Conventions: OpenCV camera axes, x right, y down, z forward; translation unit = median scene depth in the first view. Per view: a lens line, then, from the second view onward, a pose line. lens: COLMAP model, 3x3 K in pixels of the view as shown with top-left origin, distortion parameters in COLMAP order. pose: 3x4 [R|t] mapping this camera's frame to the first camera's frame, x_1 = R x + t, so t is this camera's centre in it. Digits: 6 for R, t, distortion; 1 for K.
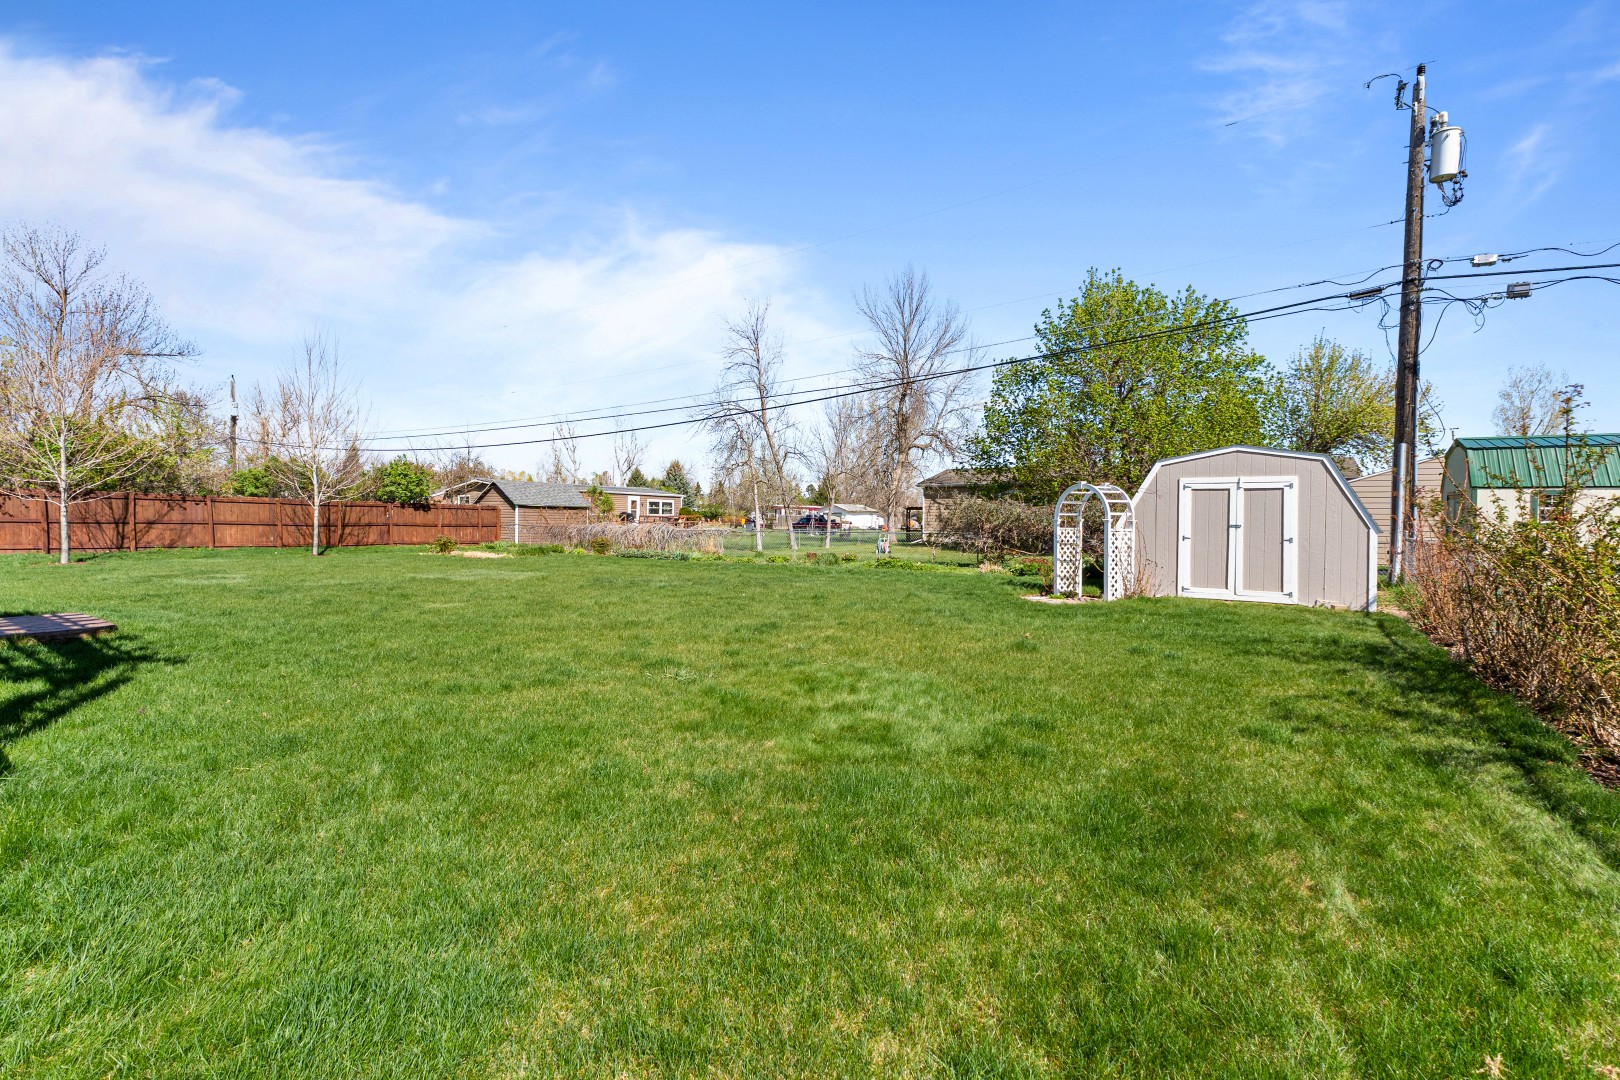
lens RADIAL K [[686.1, 0, 810.0], [0, 686.1, 540.0], [0, 0, 1]] dist [0.001320, 0.000853]
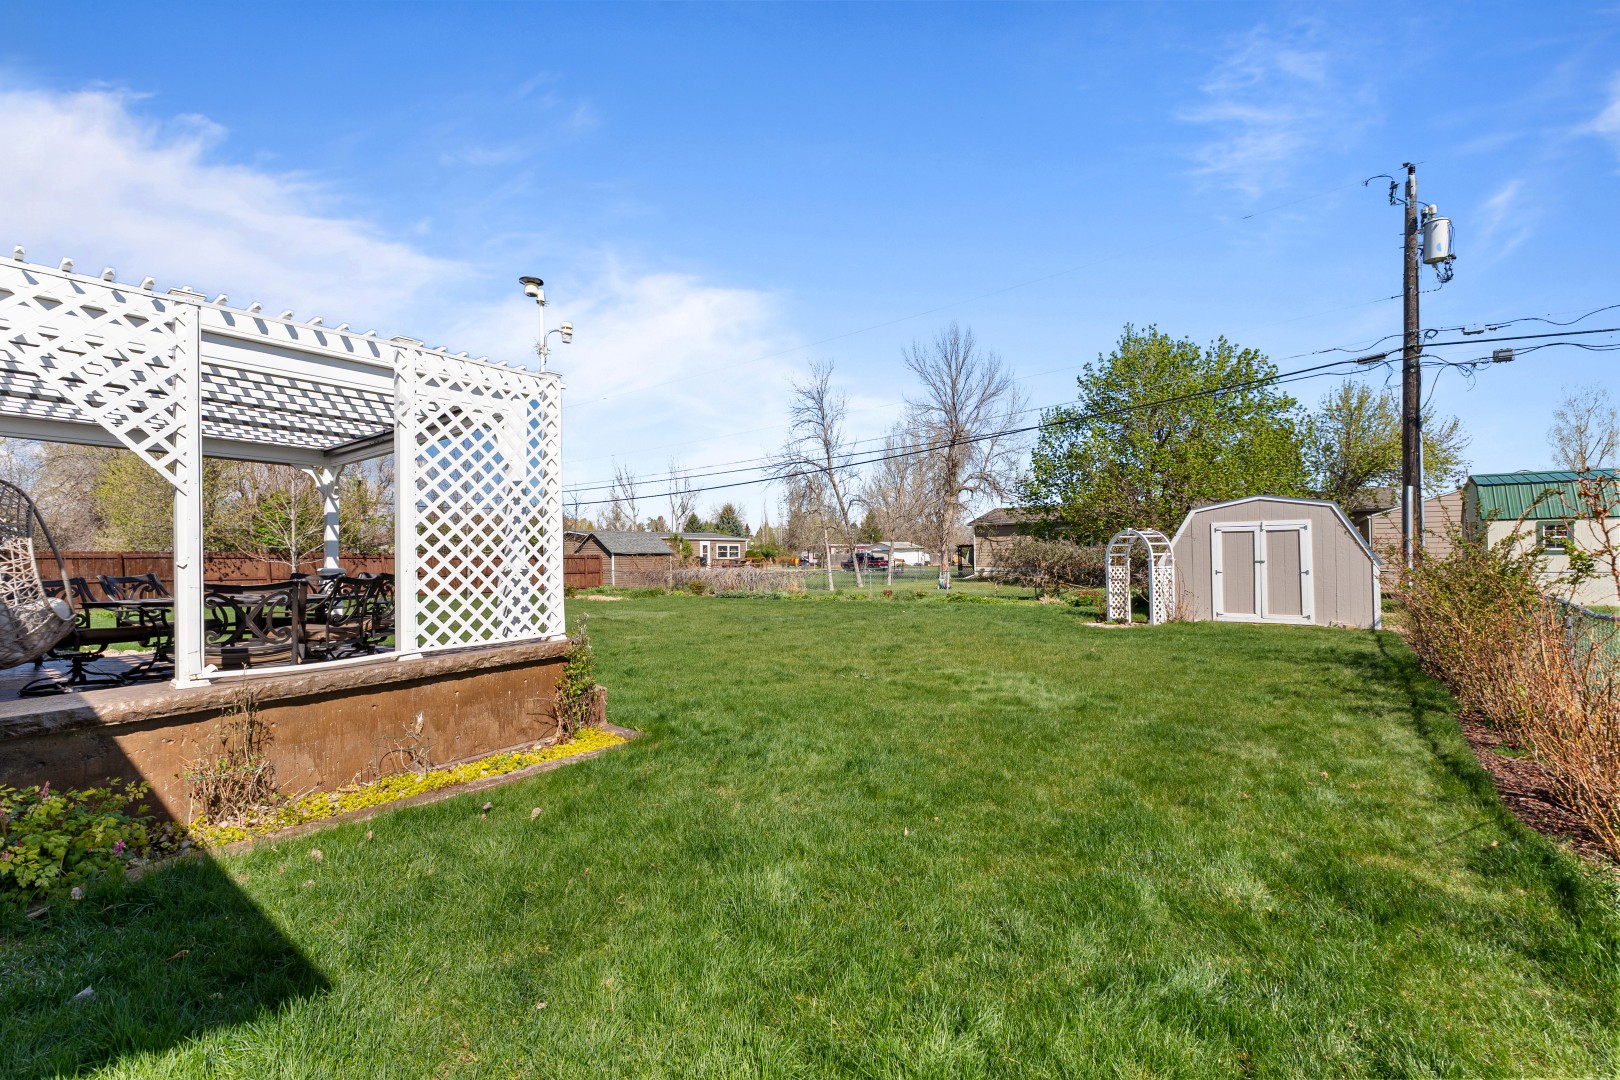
lens RADIAL K [[678.6, 0, 806.7], [0, 678.6, 563.1], [0, 0, 1]] dist [0.000950, 0.000058]
pose [[0.997856, -0.024002, -0.060890, -0.065549], [0.022771, 0.999523, -0.020846, -0.006633], [0.061361, 0.019414, 0.997927, -0.151877]]
